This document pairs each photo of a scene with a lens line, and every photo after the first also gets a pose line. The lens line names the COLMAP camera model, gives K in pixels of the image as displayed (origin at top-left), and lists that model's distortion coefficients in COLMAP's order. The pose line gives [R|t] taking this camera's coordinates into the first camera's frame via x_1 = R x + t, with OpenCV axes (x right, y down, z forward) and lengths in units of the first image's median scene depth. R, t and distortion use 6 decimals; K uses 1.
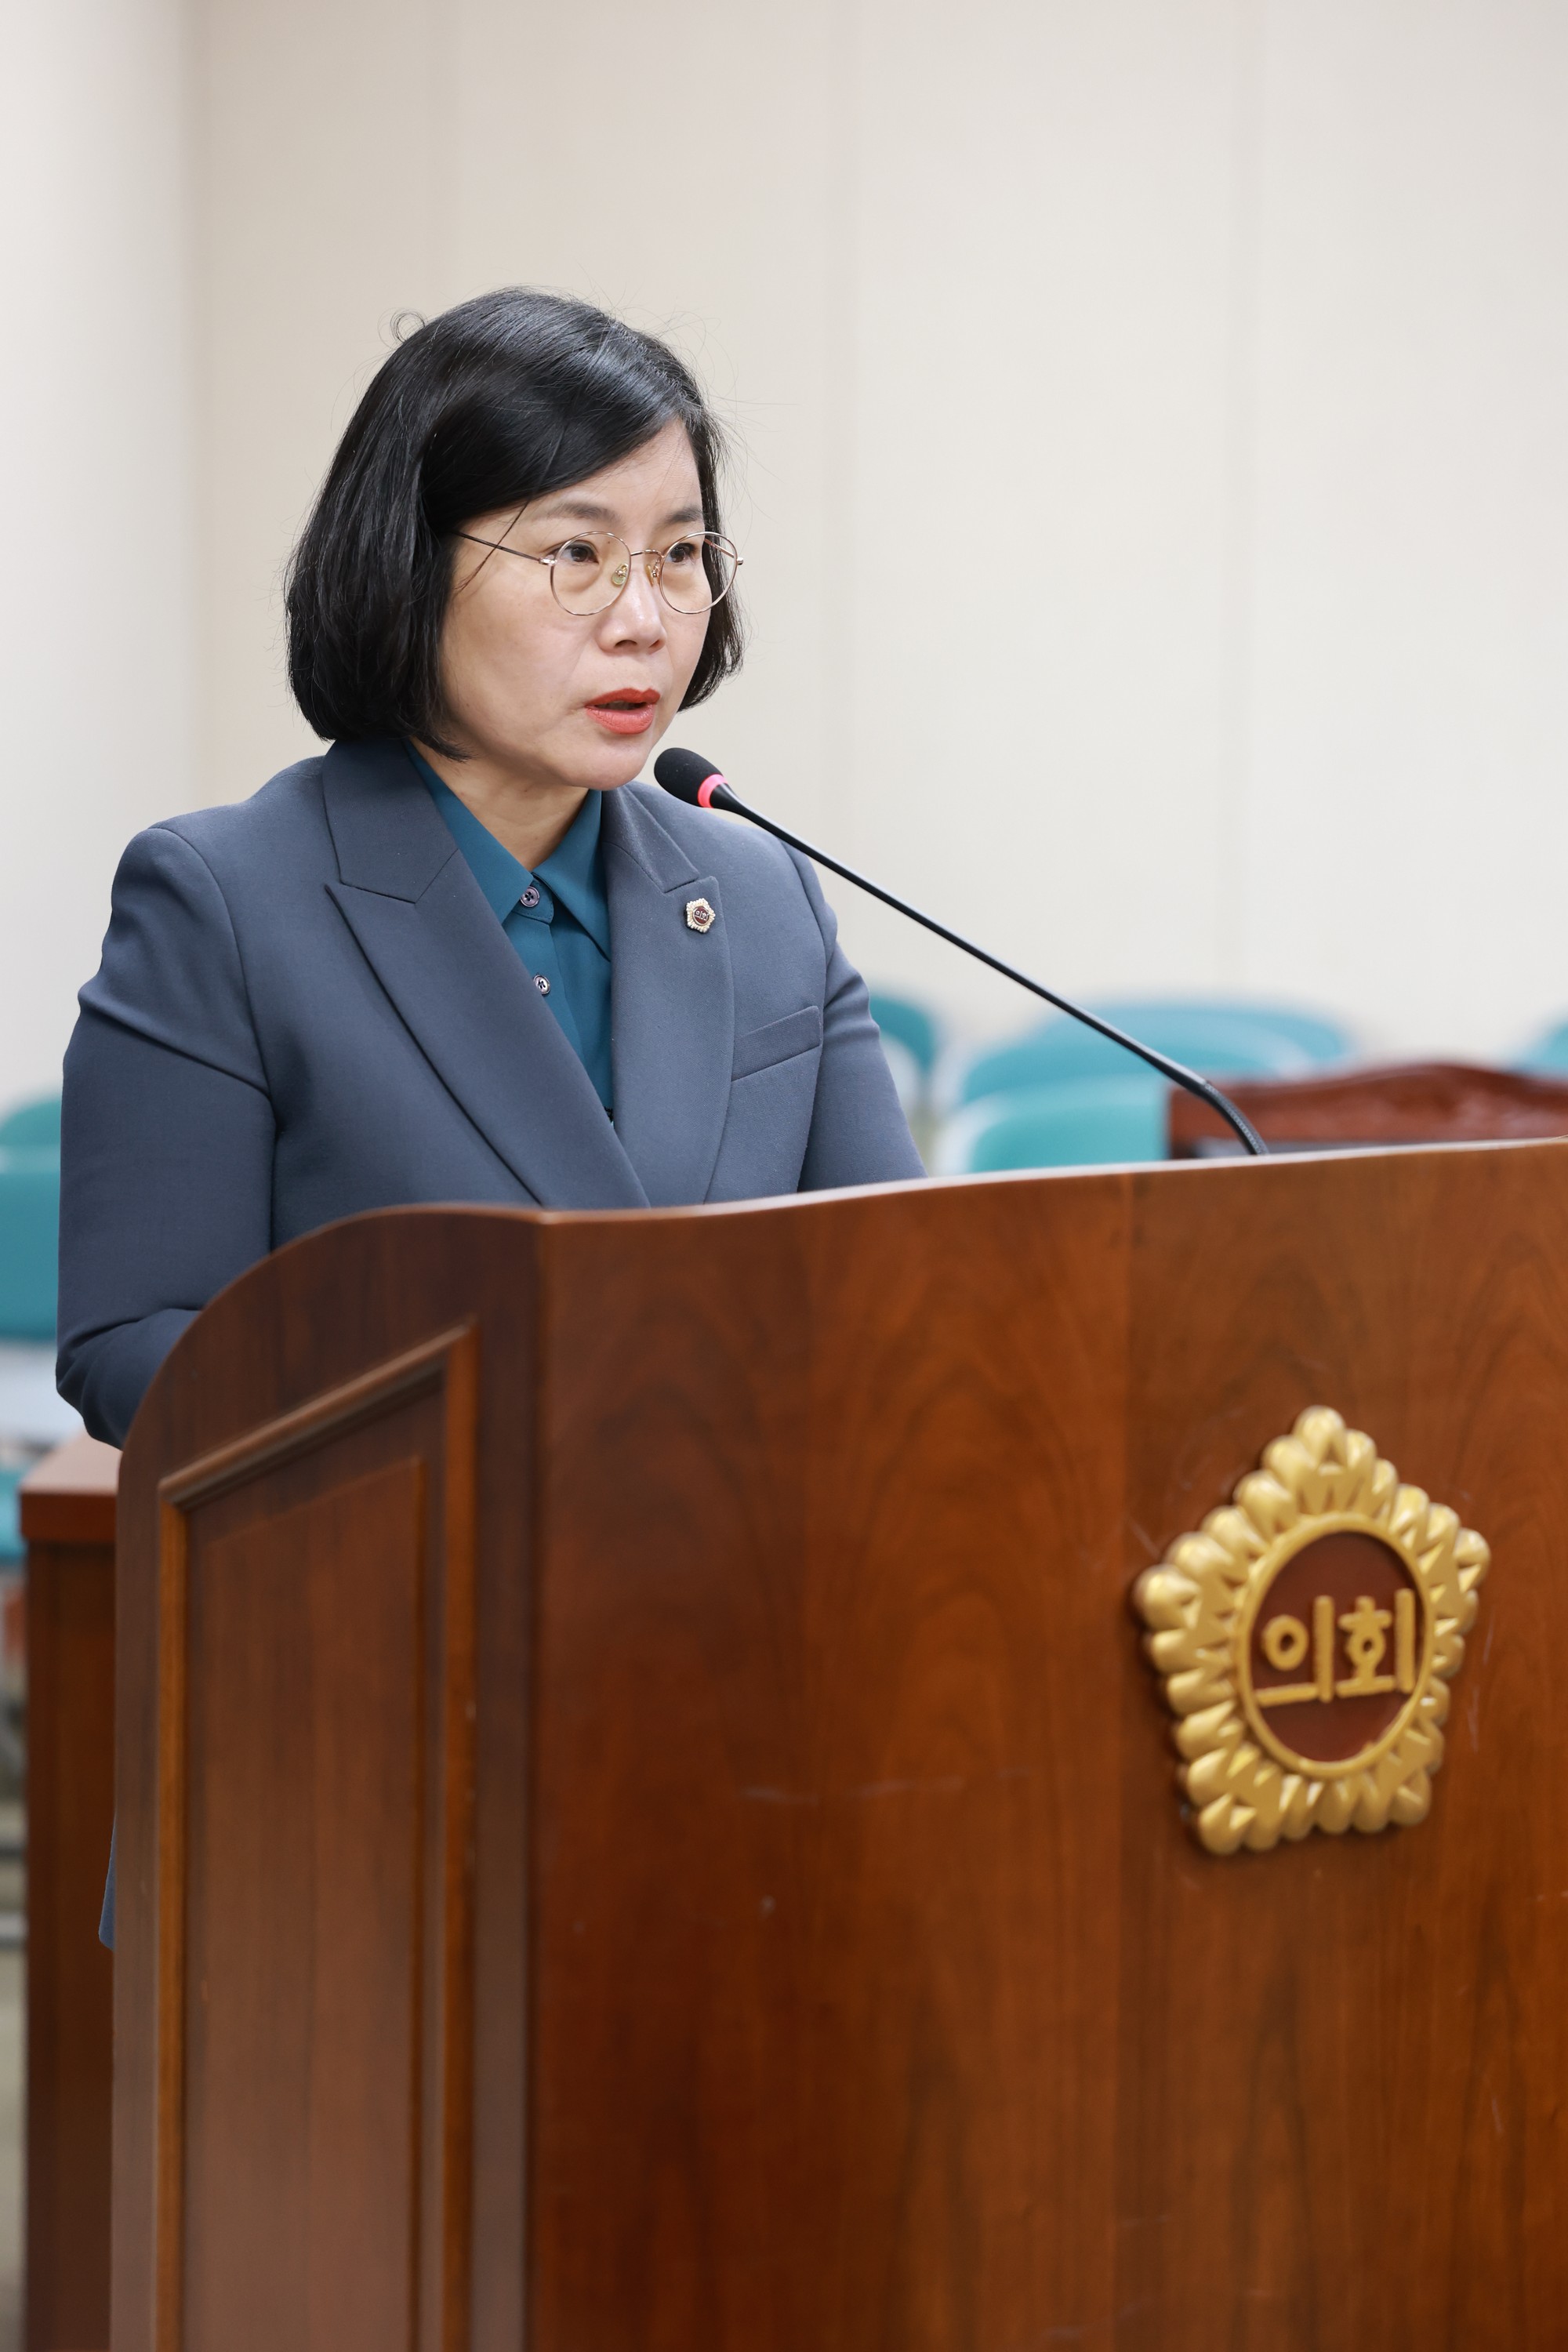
lens RADIAL K [[6619.1, 0, 761.3], [0, 6619.1, 1171.4], [0, 0, 1]] dist [0.328236, 0.000000]
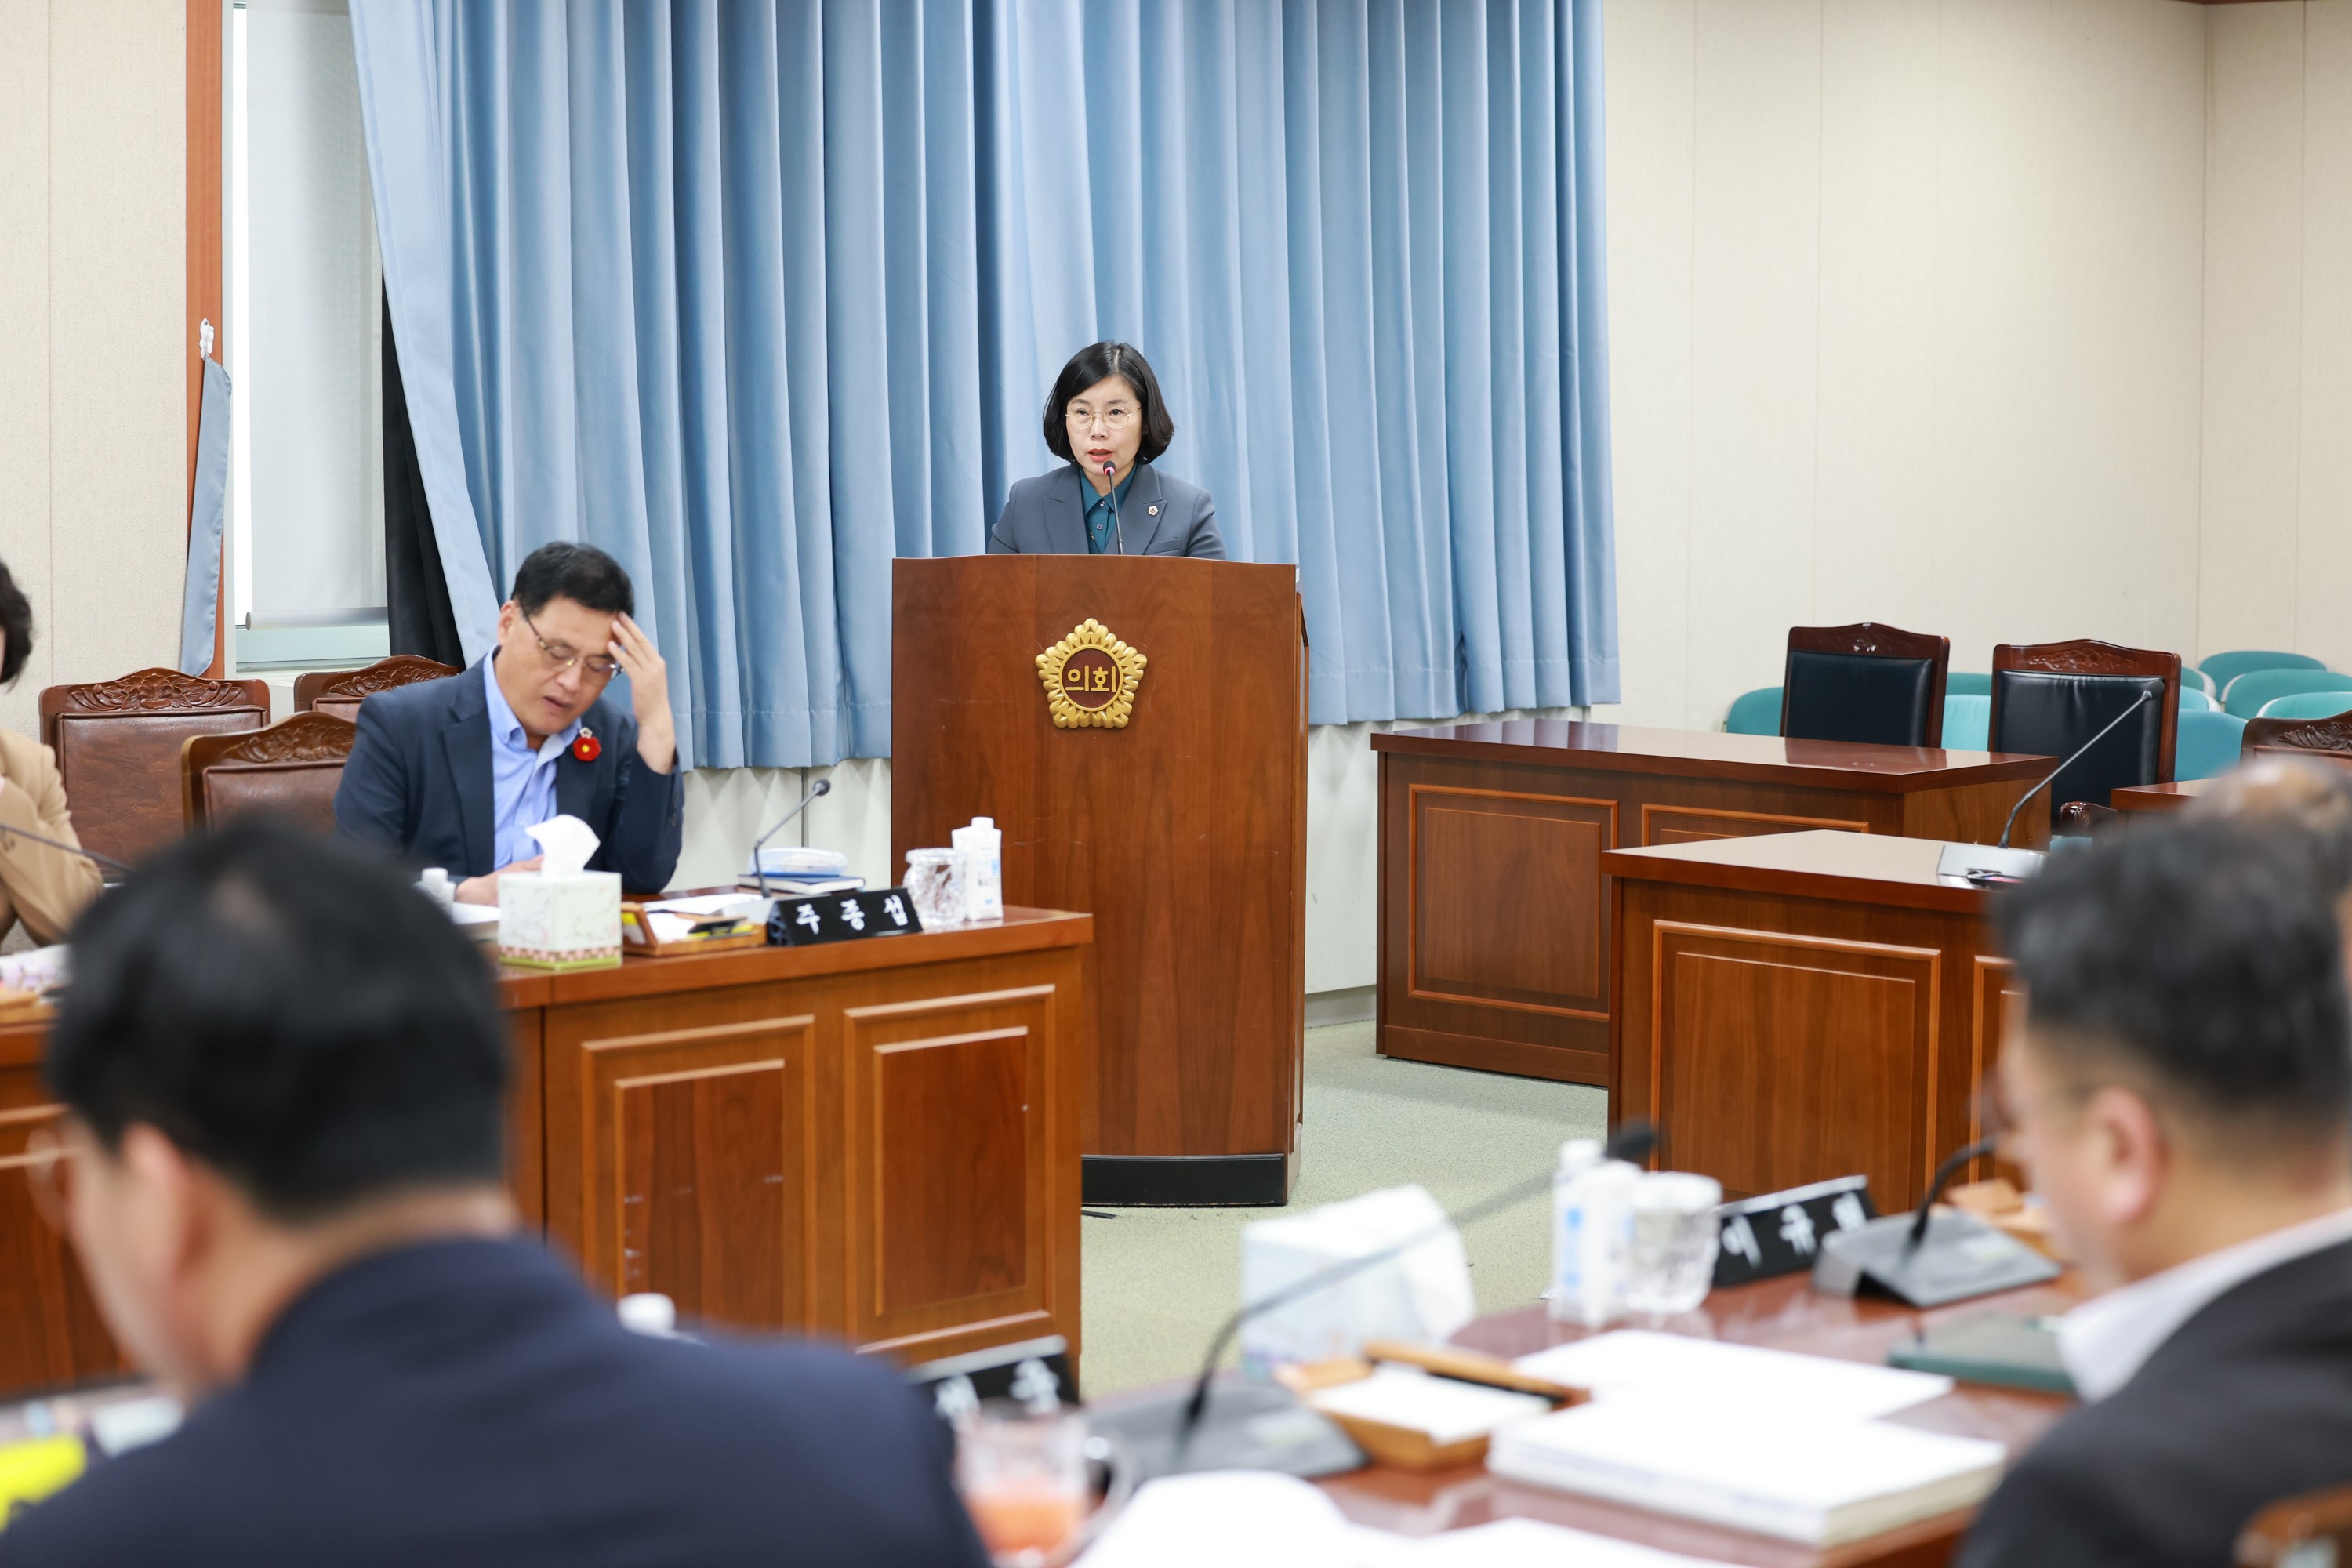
lens RADIAL K [[3932.8, 0, 1188.2], [0, 3932.8, 780.3], [0, 0, 1]] dist [-0.216008, 0.000000]
pose [[0.784779, 0.053140, -0.617493, 1.577735], [-0.075270, 0.997115, -0.009852, 0.150157], [0.615188, 0.054210, 0.786515, -0.805276]]
